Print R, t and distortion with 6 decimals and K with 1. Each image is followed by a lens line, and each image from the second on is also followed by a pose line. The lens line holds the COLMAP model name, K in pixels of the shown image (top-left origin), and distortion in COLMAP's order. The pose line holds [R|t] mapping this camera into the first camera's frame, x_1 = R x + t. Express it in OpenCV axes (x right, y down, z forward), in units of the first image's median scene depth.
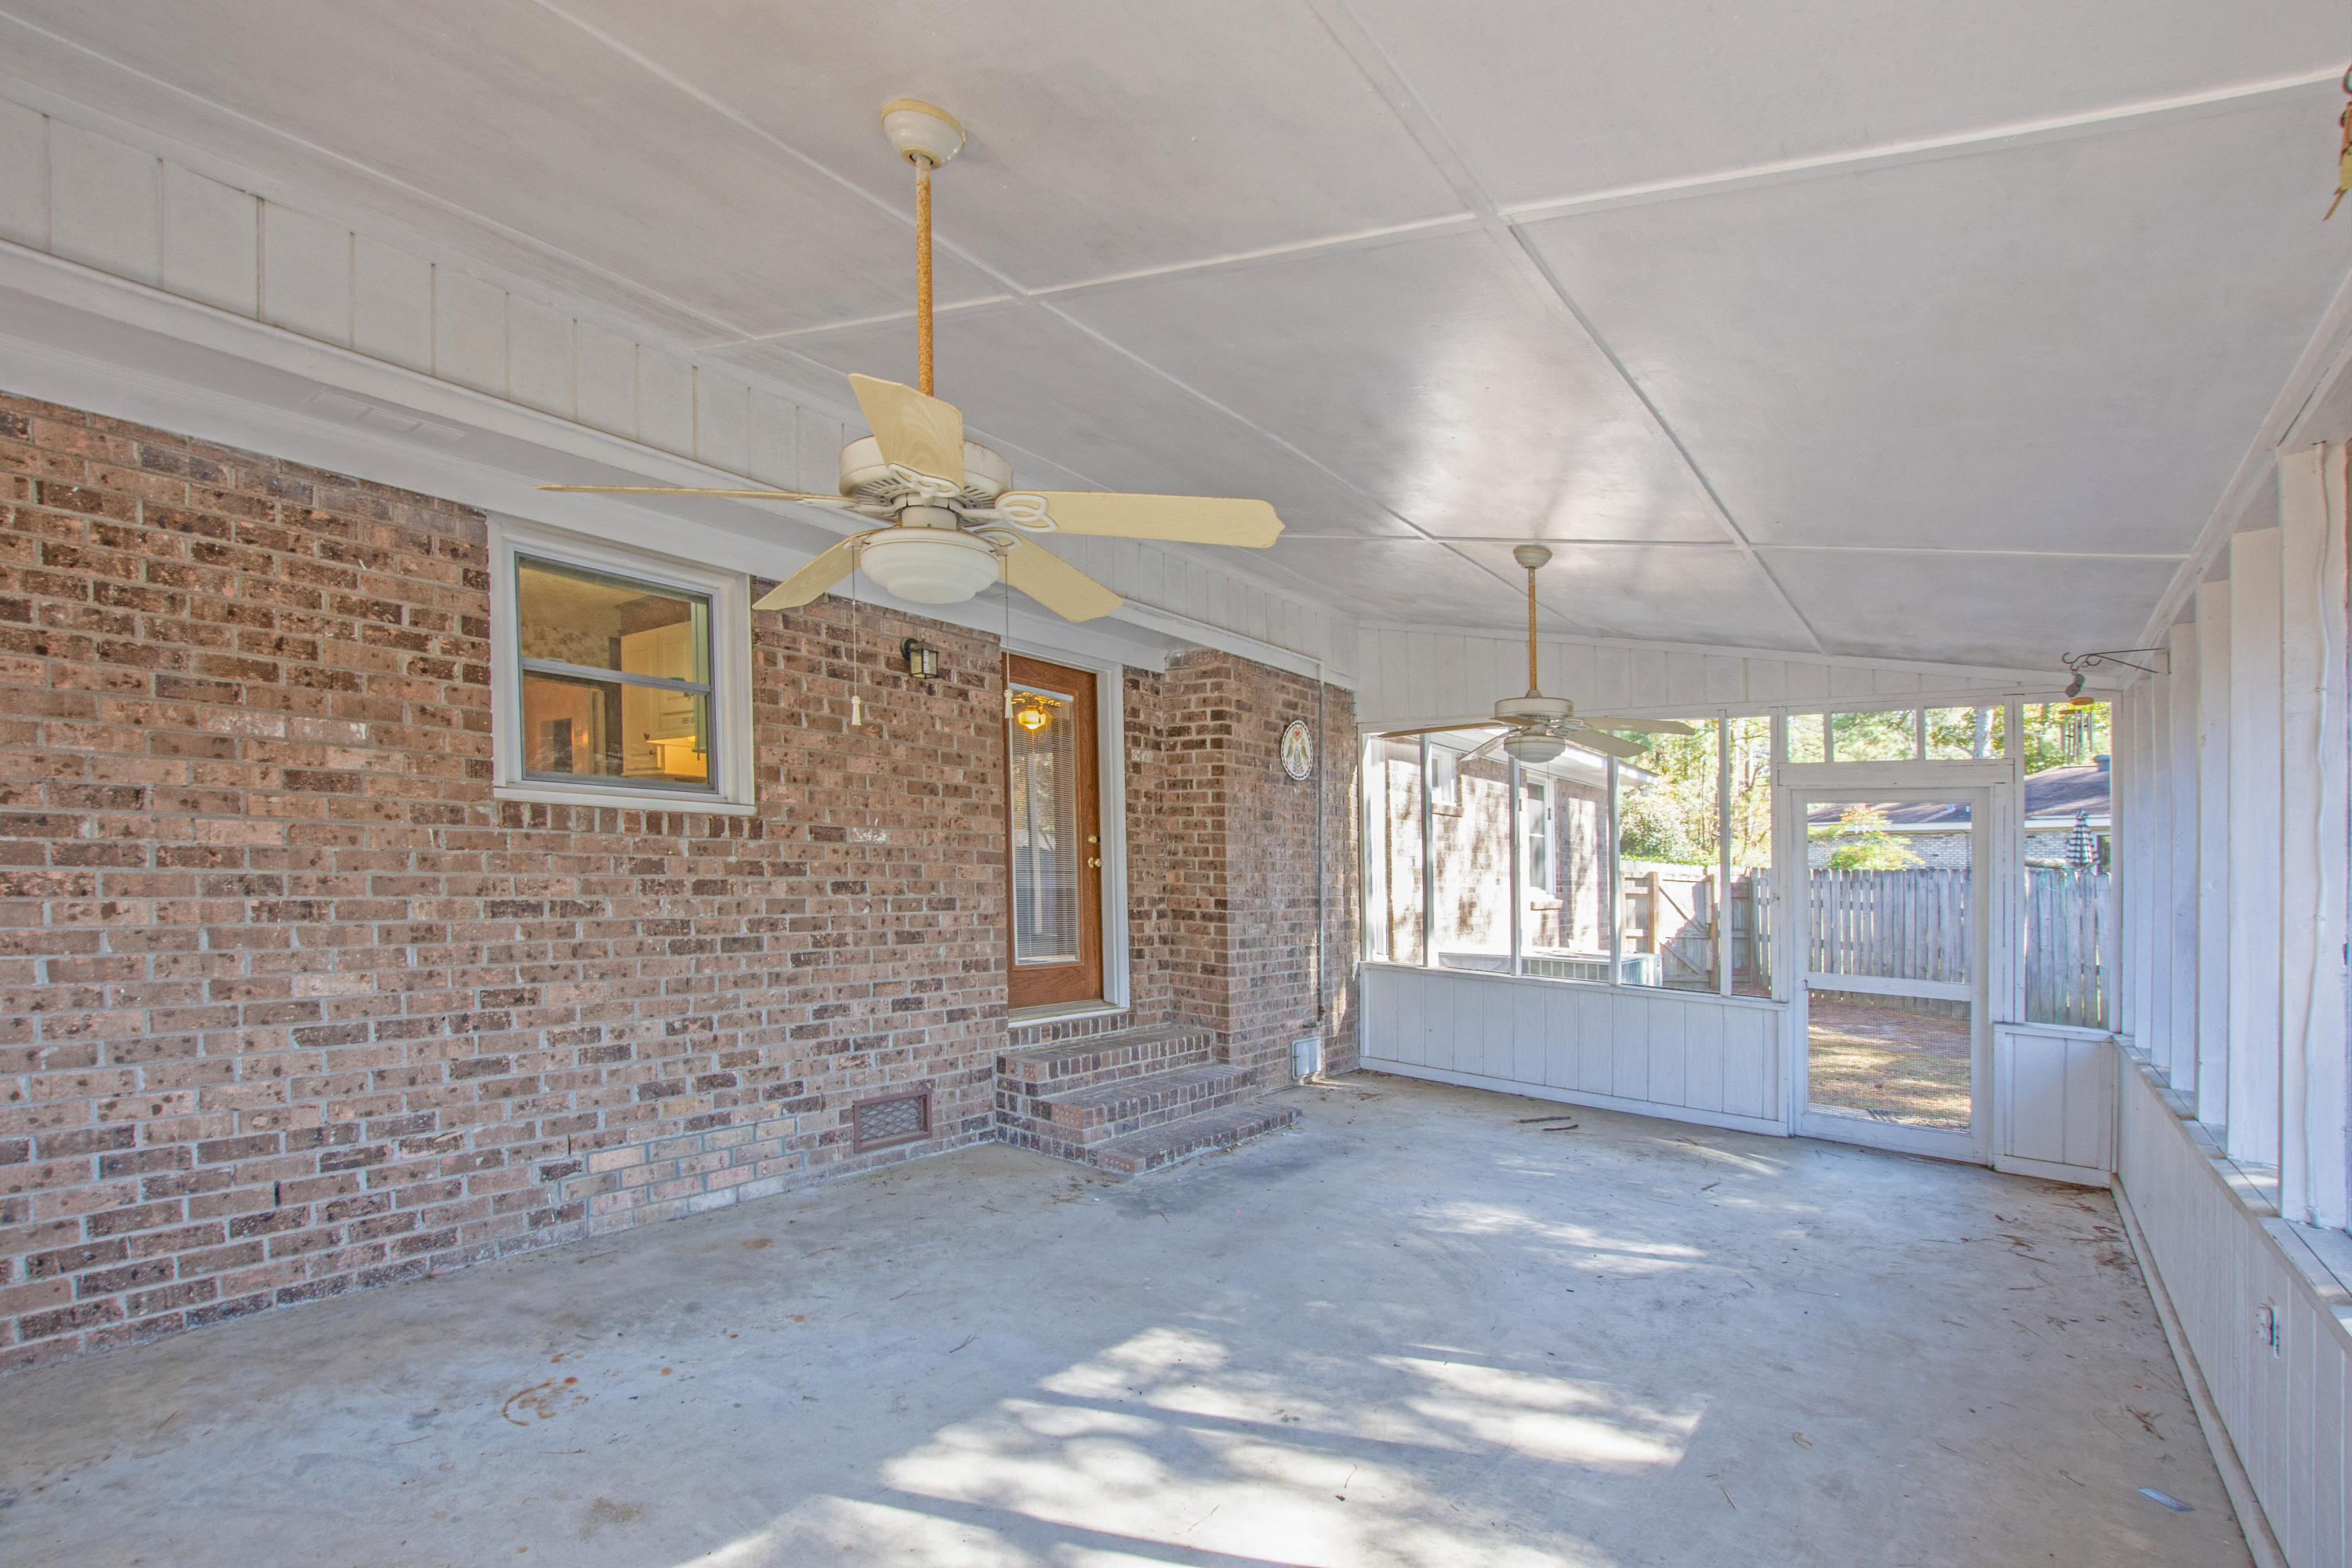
lens RADIAL K [[1060.4, 0, 1179.4], [0, 1060.4, 926.1], [0, 0, 1]] dist [-0.002063, 0.000049]
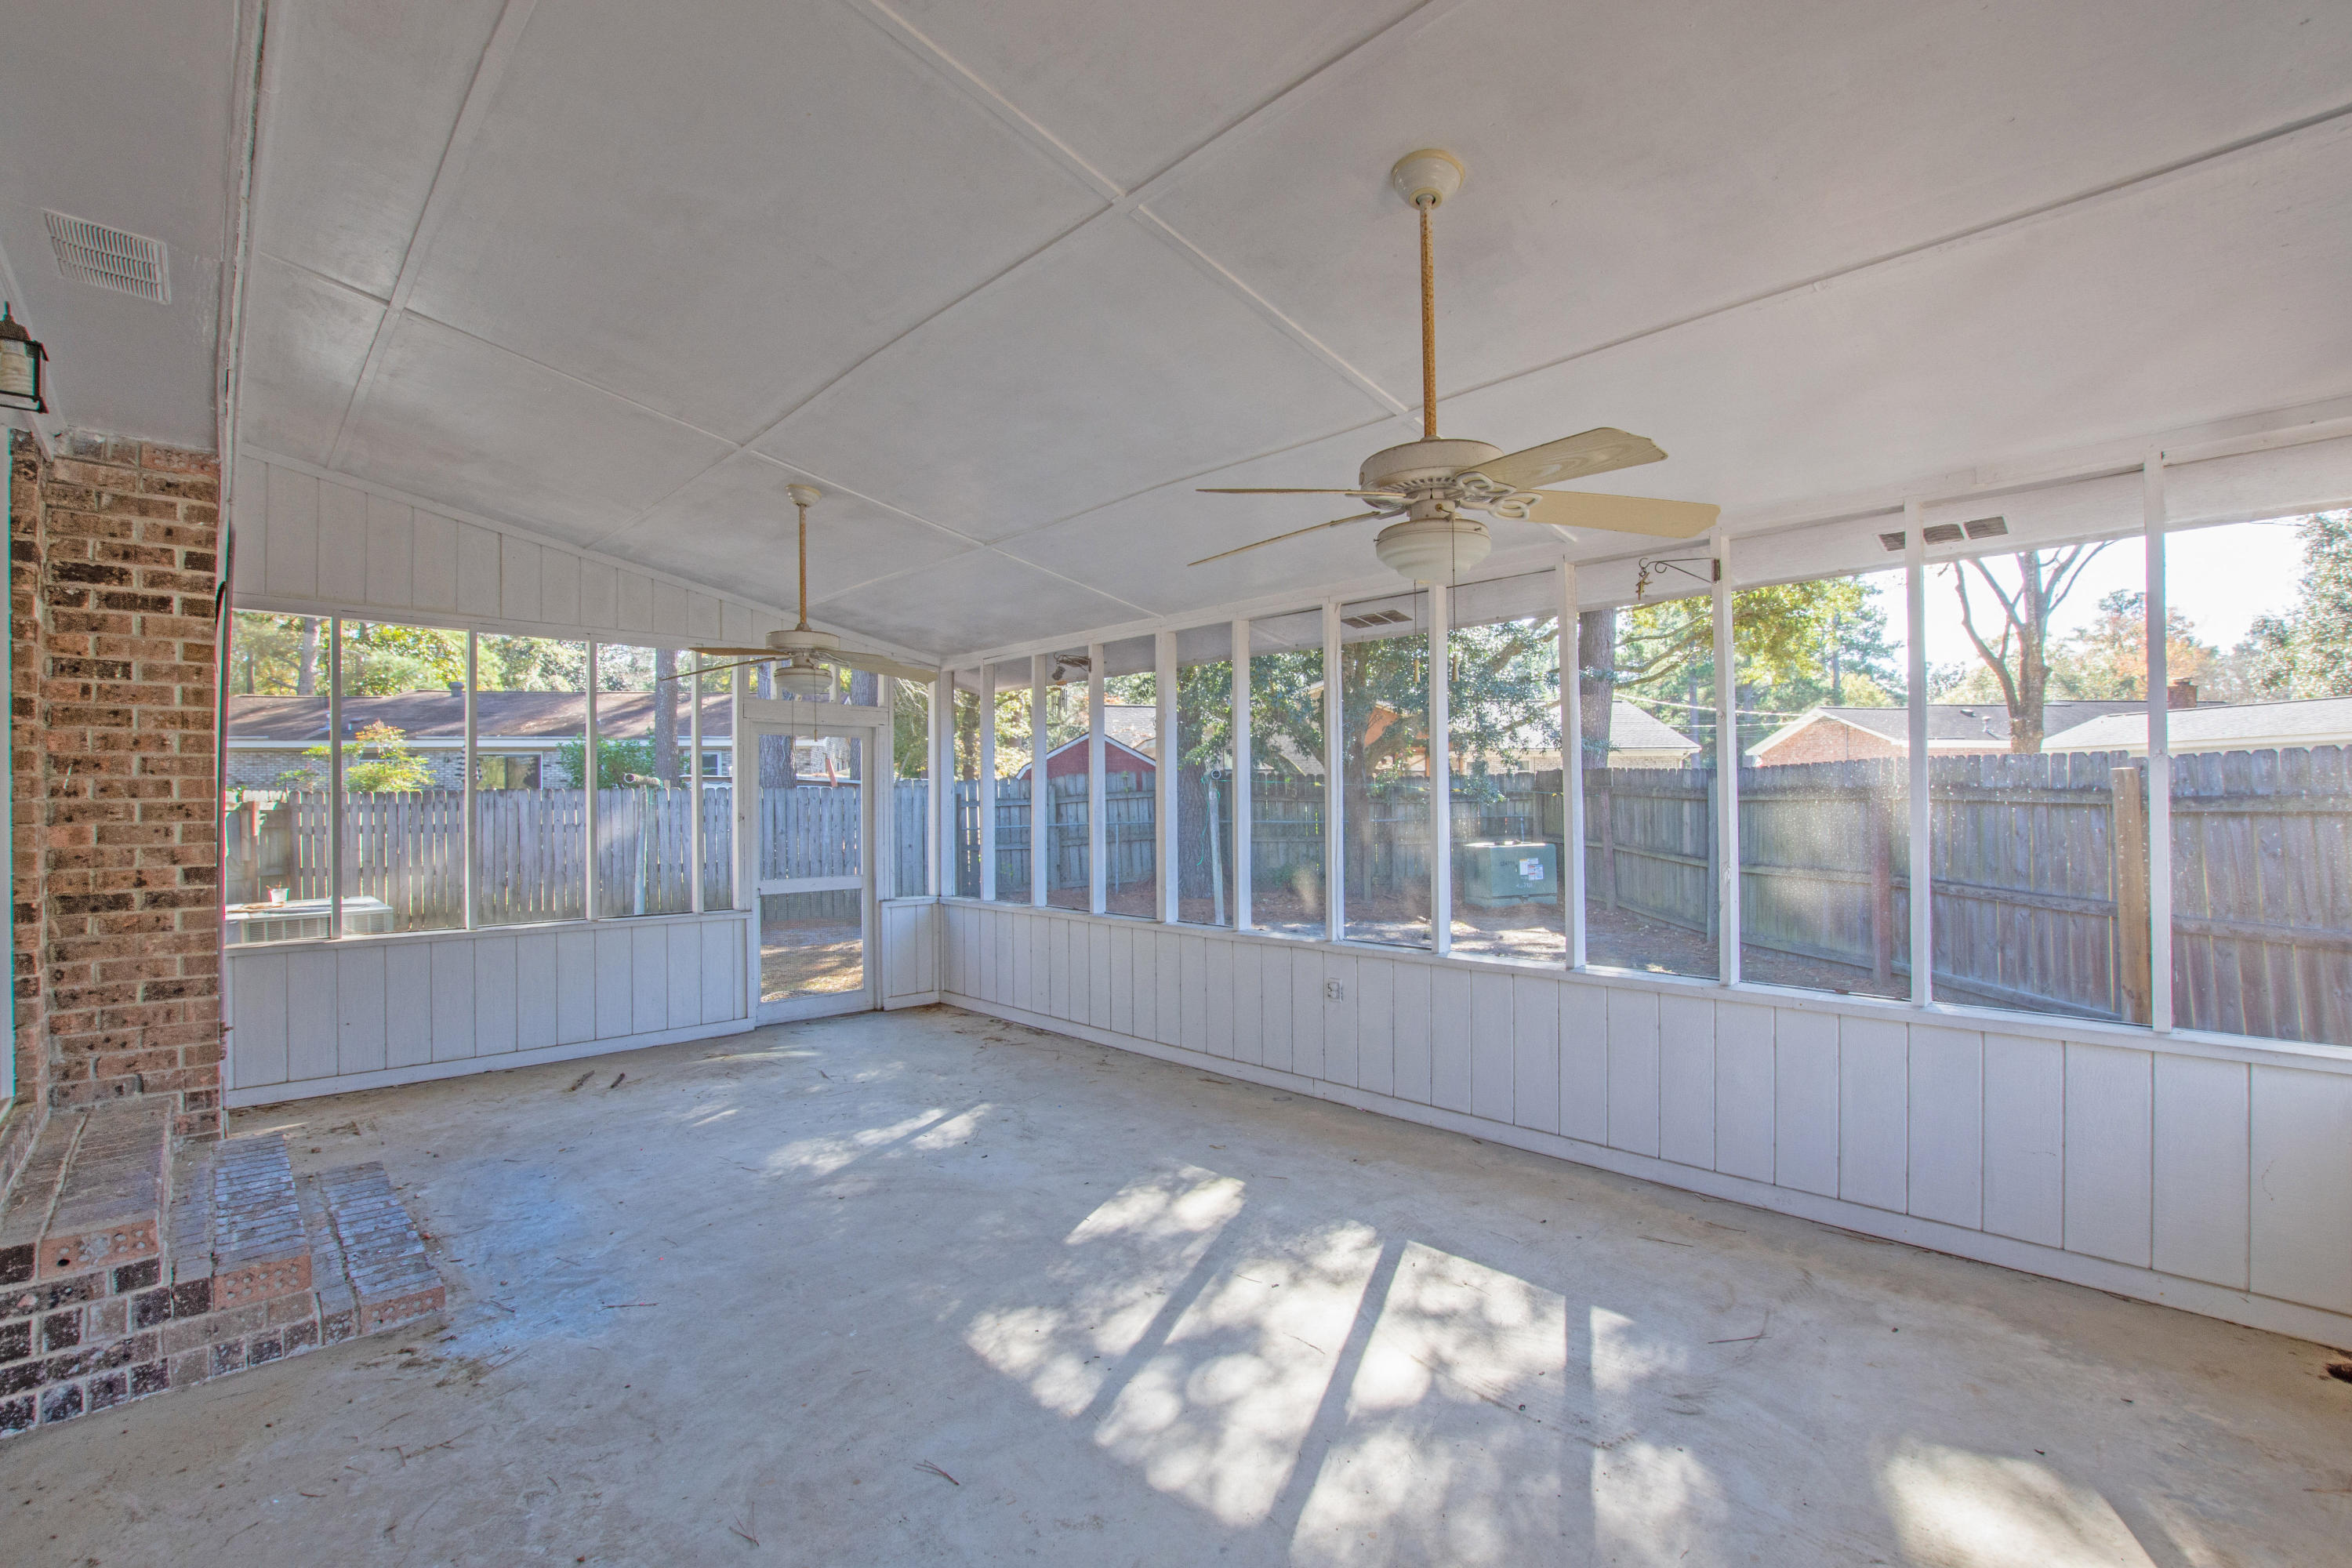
lens RADIAL K [[1049.5, 0, 1176.0], [0, 1049.5, 784.0], [0, 0, 1]] dist [-0.002352, -0.000079]
pose [[0.155780, -0.016534, 0.987653, -0.466203], [0.070230, 0.997515, 0.005622, -0.037416], [-0.985292, 0.068487, 0.156555, 0.369300]]
